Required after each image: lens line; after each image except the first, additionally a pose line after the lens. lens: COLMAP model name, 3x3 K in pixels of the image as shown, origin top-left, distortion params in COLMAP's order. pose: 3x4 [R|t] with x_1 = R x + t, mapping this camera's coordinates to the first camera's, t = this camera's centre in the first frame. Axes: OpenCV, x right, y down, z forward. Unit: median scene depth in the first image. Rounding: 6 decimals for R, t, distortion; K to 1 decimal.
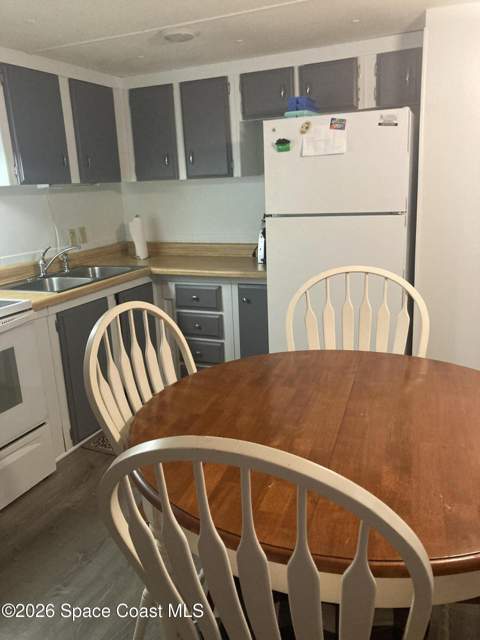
lens RADIAL K [[549.3, 0, 240.0], [0, 549.3, 320.0], [0, 0, 1]] dist [0.006416, 0.001495]
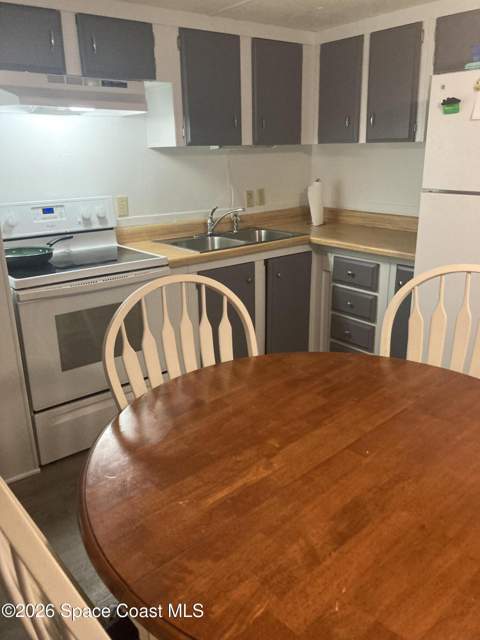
lens RADIAL K [[542.1, 0, 236.3], [0, 542.1, 317.7], [0, 0, 1]] dist [0.011354, 0.004056]
pose [[0.872440, 0.170576, -0.457987, 0.186024], [-0.135056, 0.984769, 0.109500, -0.041910], [0.469689, -0.033678, 0.882189, 0.097511]]
